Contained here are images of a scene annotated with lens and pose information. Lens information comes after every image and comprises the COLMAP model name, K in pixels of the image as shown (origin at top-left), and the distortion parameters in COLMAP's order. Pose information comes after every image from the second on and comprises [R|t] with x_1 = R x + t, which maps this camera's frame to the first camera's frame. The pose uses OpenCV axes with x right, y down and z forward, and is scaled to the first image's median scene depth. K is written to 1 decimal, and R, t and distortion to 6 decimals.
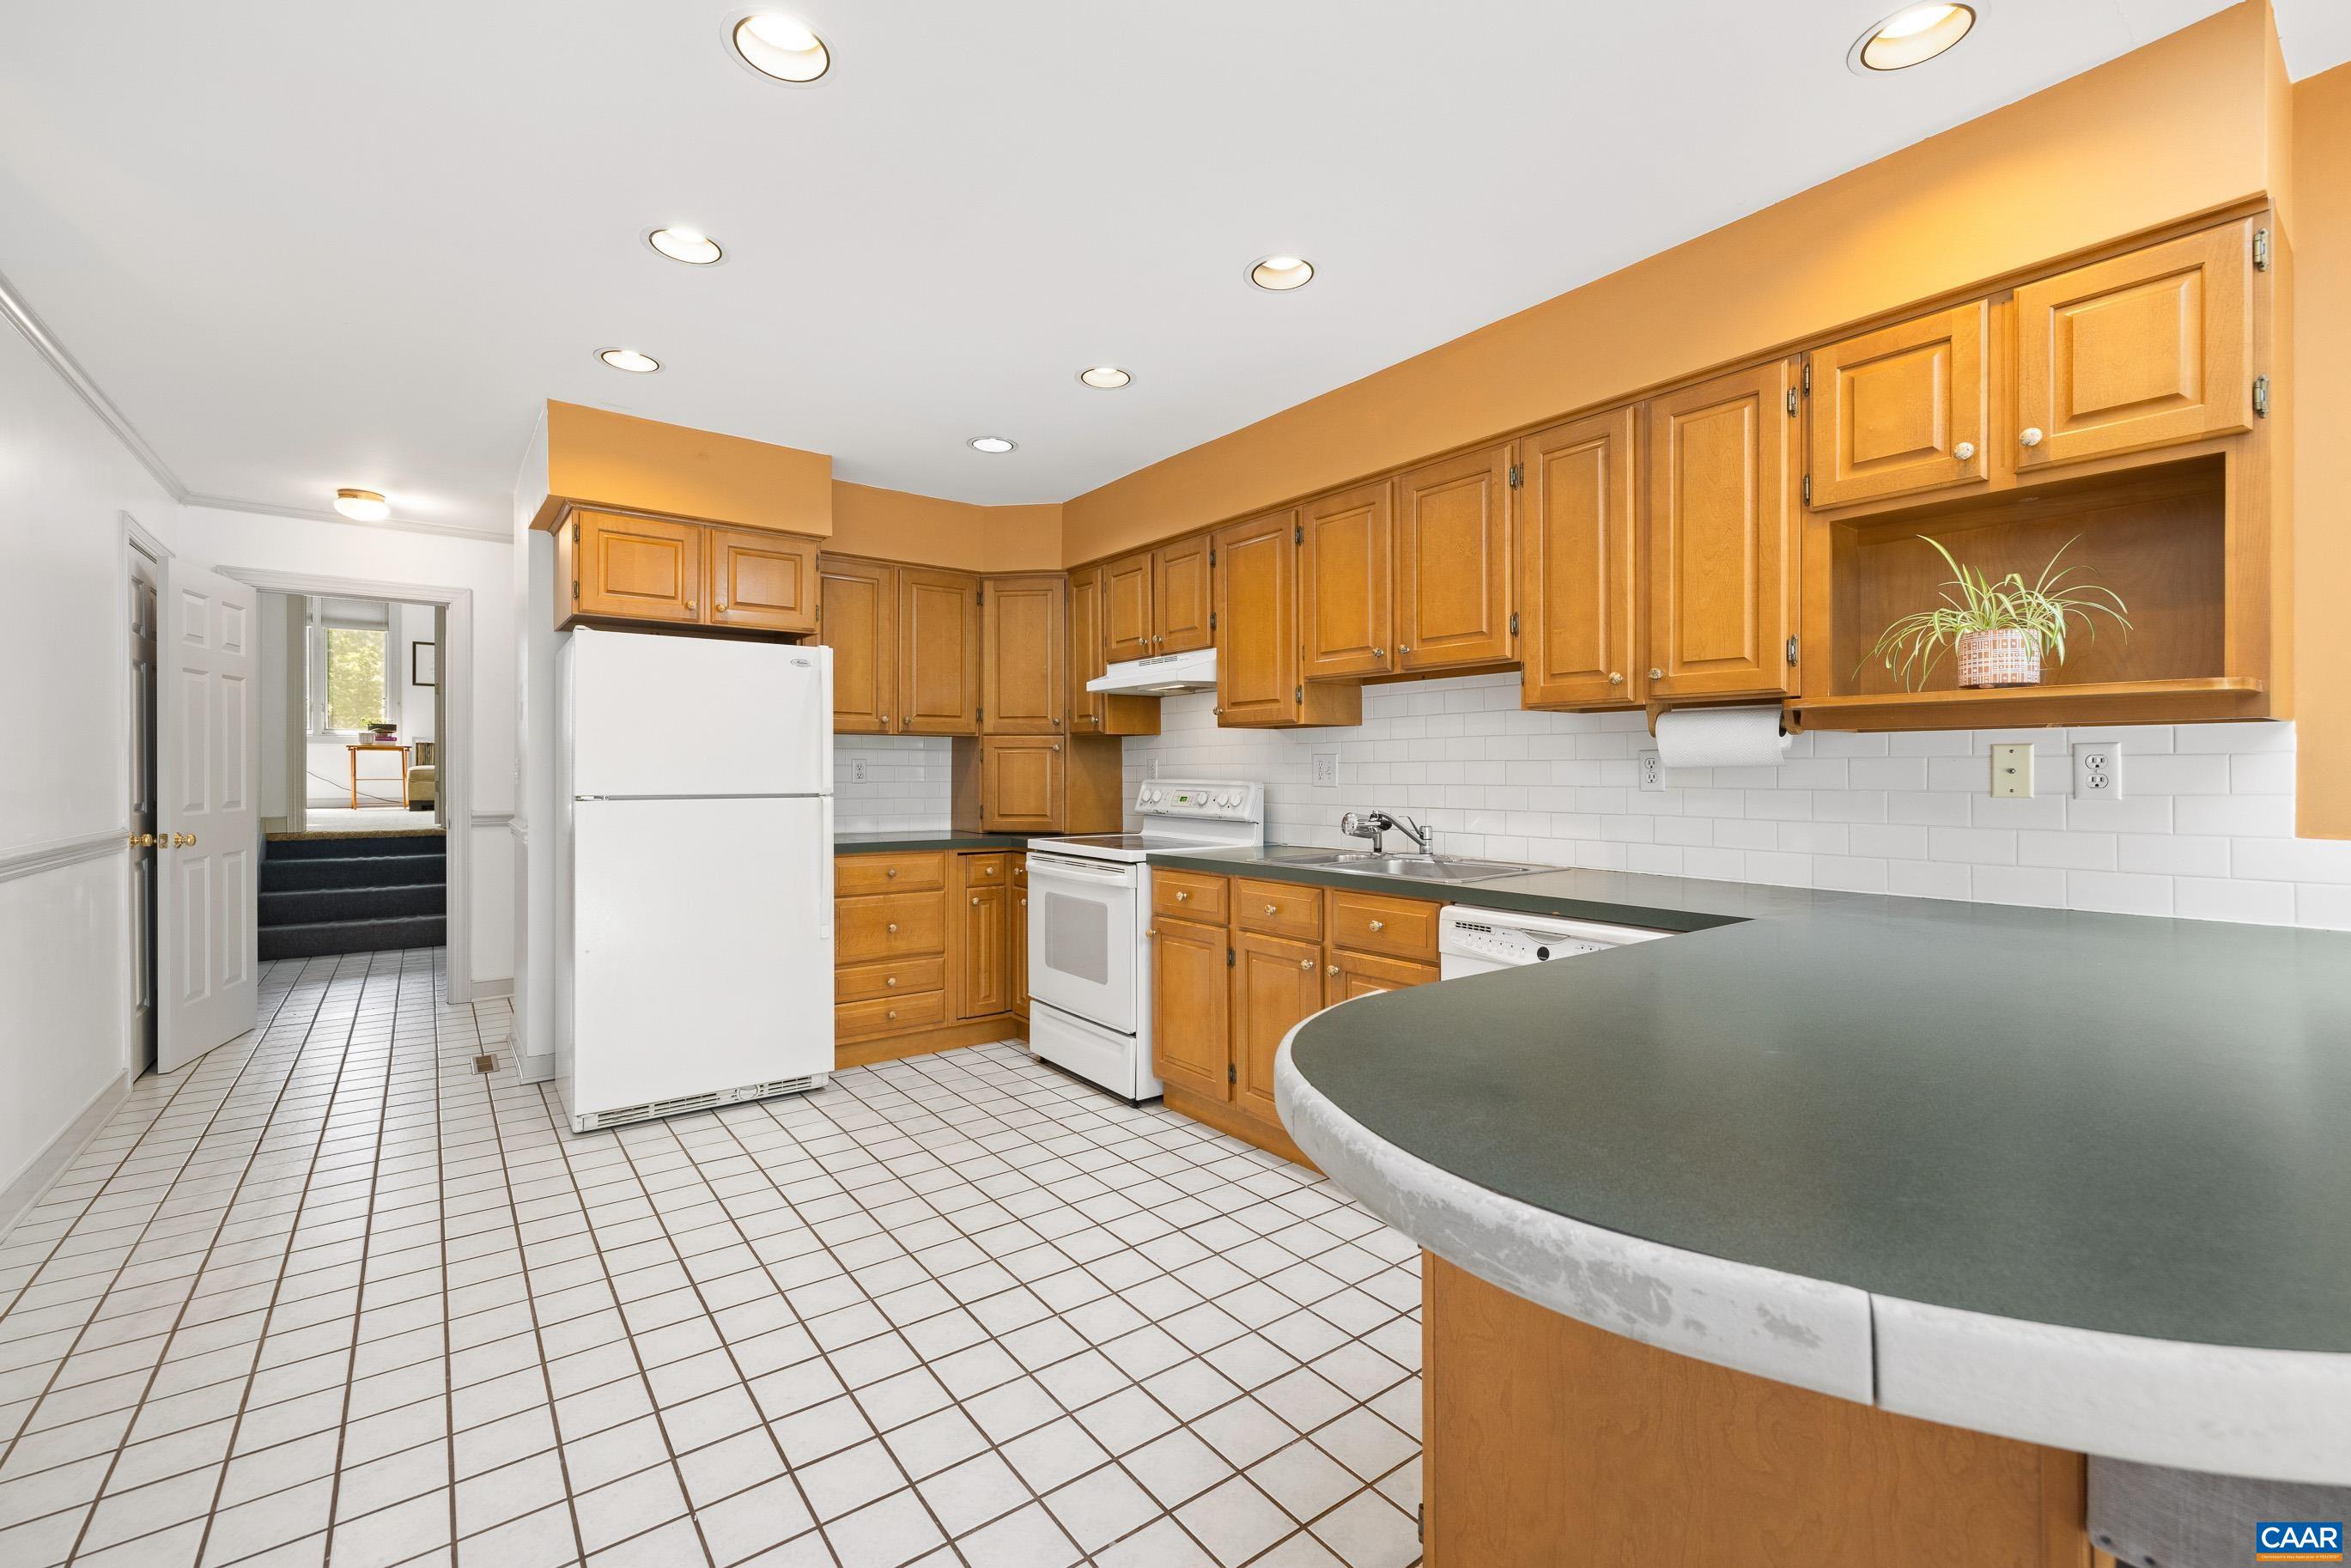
lens RADIAL K [[991.1, 0, 1177.0], [0, 991.1, 775.1], [0, 0, 1]] dist [-0.000284, -0.000109]
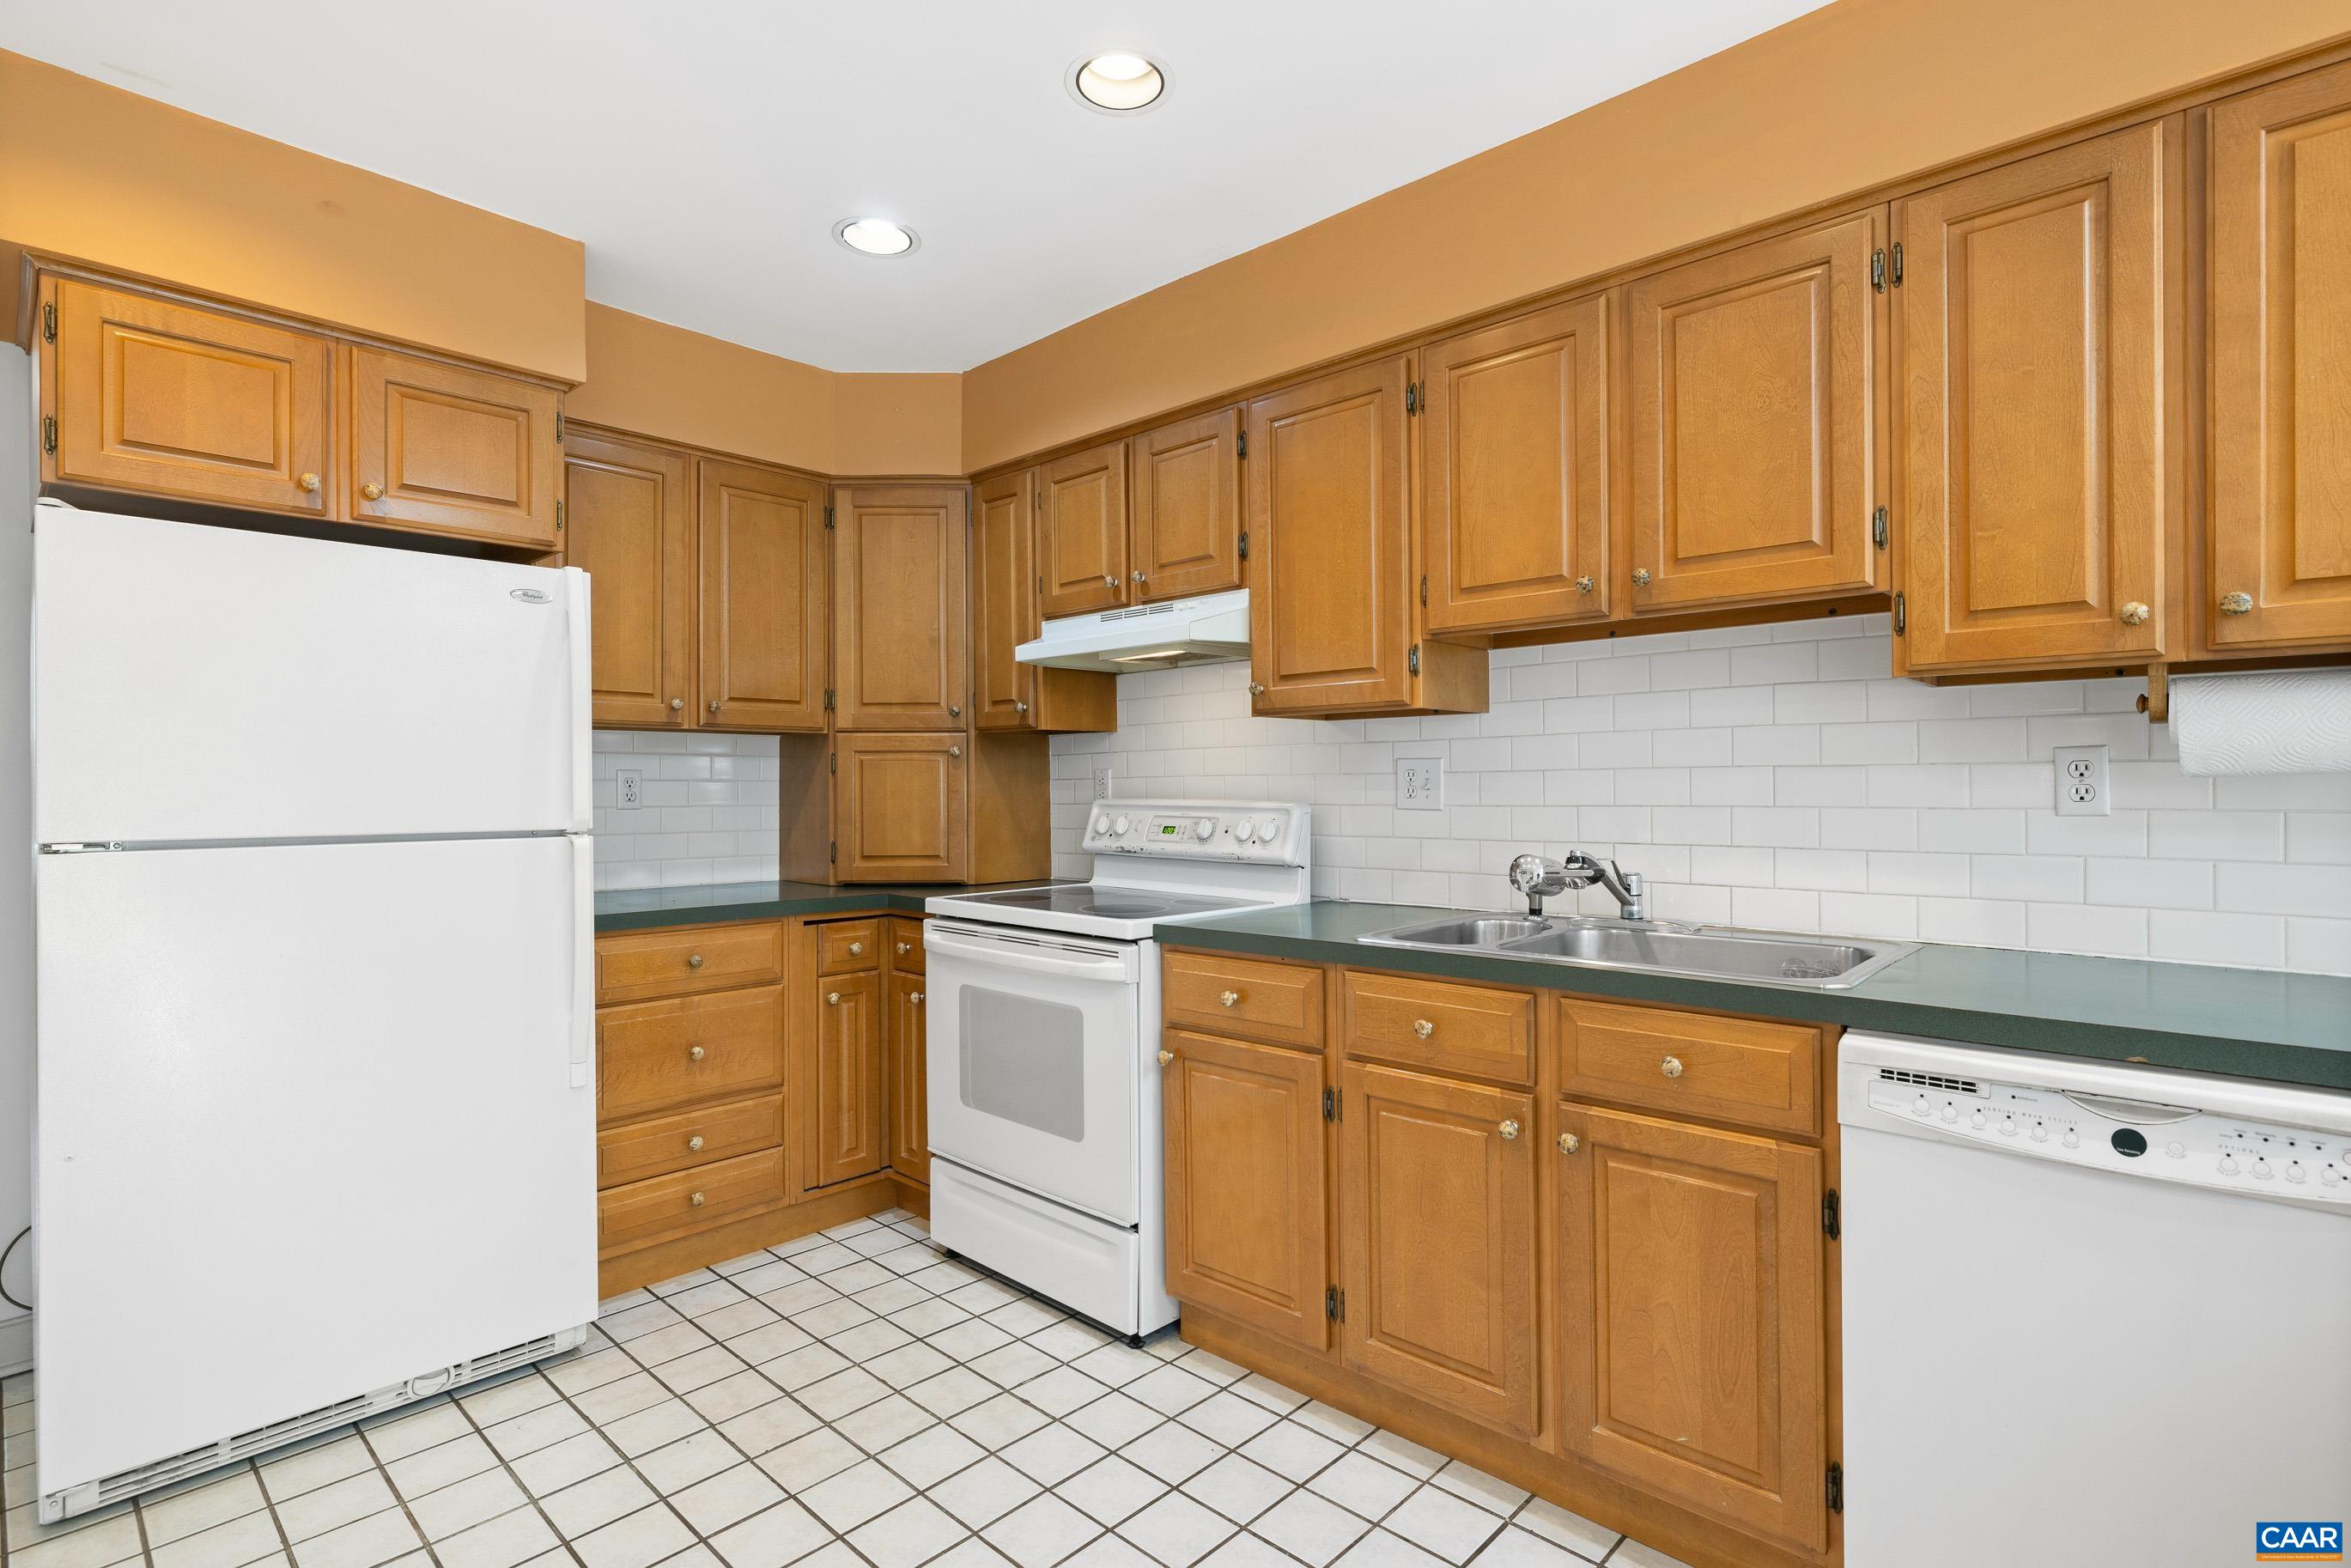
lens RADIAL K [[1129.2, 0, 1175.6], [0, 1129.2, 788.4], [0, 0, 1]] dist [-0.003127, 0.001875]
pose [[0.986424, -0.006200, 0.164104, -0.130537], [0.006463, 0.999979, -0.001071, -0.002239], [-0.164094, 0.002117, 0.986442, 0.325422]]
